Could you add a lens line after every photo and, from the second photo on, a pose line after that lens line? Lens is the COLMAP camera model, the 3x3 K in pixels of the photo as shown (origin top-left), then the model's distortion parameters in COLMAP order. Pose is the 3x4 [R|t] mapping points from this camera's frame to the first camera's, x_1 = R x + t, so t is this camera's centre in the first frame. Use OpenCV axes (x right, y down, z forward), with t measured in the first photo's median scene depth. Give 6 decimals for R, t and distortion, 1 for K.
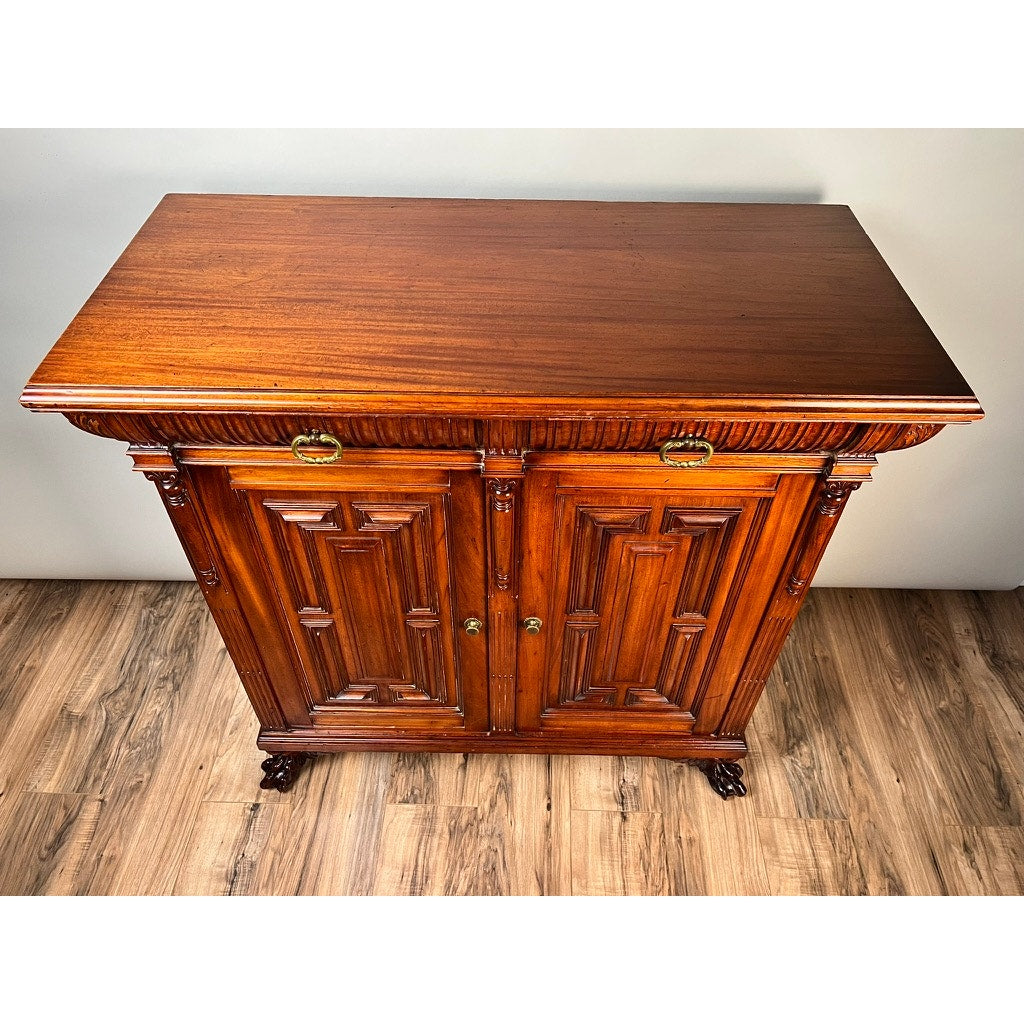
lens RADIAL K [[779.8, 0, 516.8], [0, 779.8, 521.2], [0, 0, 1]] dist [0.009273, -0.005066]
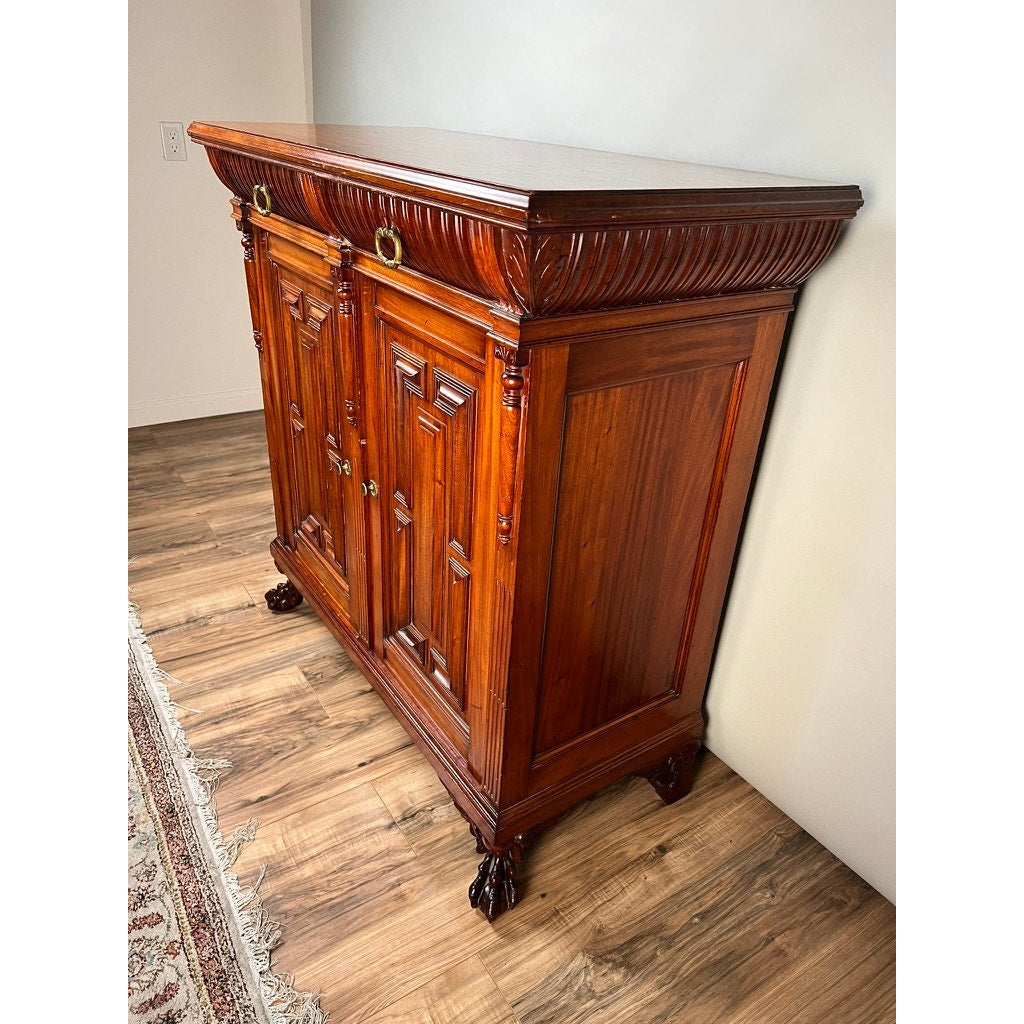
lens RADIAL K [[778.3, 0, 513.6], [0, 778.3, 513.2], [0, 0, 1]] dist [0.004269, -0.009851]
pose [[0.577114, 0.403945, -0.709766, 0.680867], [-0.619956, 0.782431, -0.058789, 0.081077], [0.531595, 0.473952, 0.701980, 0.320558]]
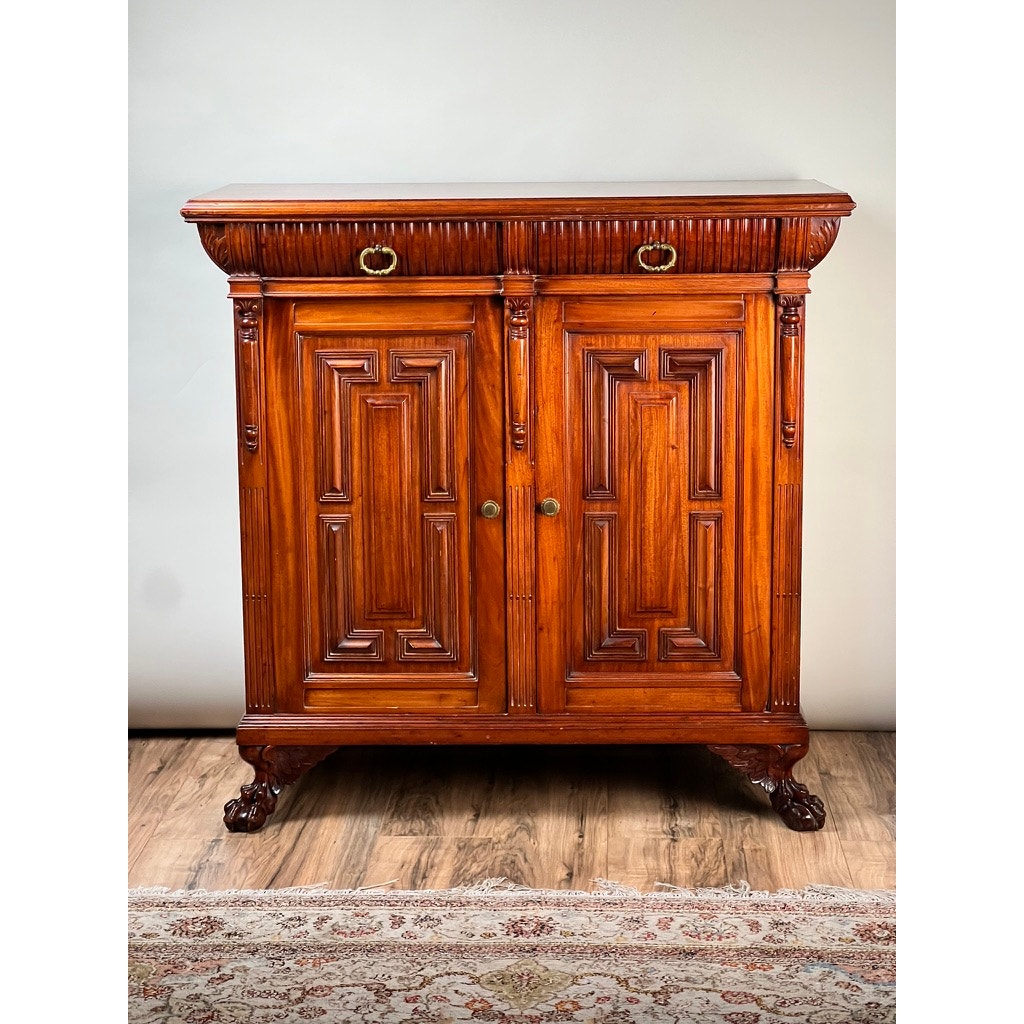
lens RADIAL K [[2359.3, 0, 532.3], [0, 2359.3, 511.6], [0, 0, 1]] dist [-0.470406, 9.141757]
pose [[0.999752, -0.019957, -0.009849, 0.021690], [0.010698, 0.819018, -0.573668, 1.497917], [0.019516, 0.573421, 0.819029, -1.186432]]
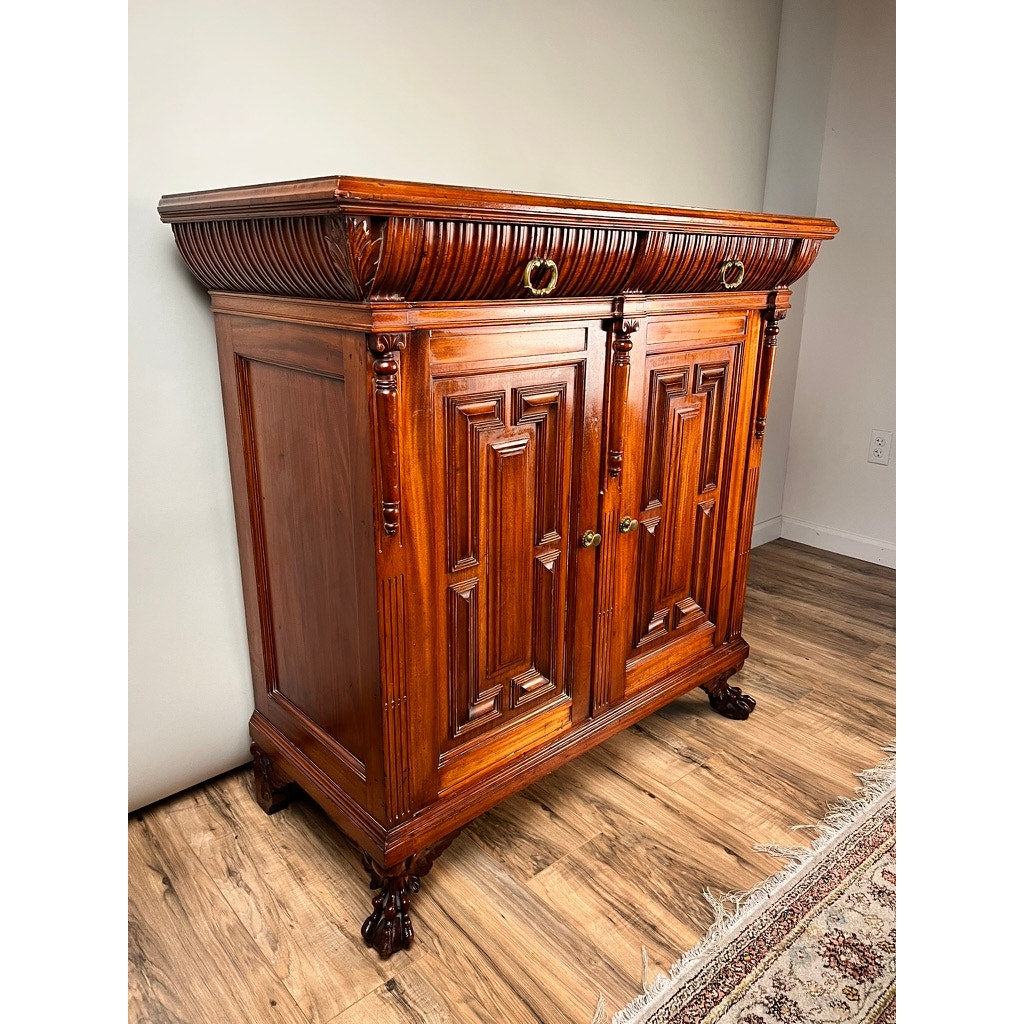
lens RADIAL K [[778.3, 0, 513.6], [0, 778.3, 513.2], [0, 0, 1]] dist [0.004269, -0.009851]
pose [[0.729389, -0.214455, 0.649616, -0.618754], [0.490260, 0.826141, -0.277734, 0.268880], [-0.477113, 0.521057, 0.707717, 0.250050]]
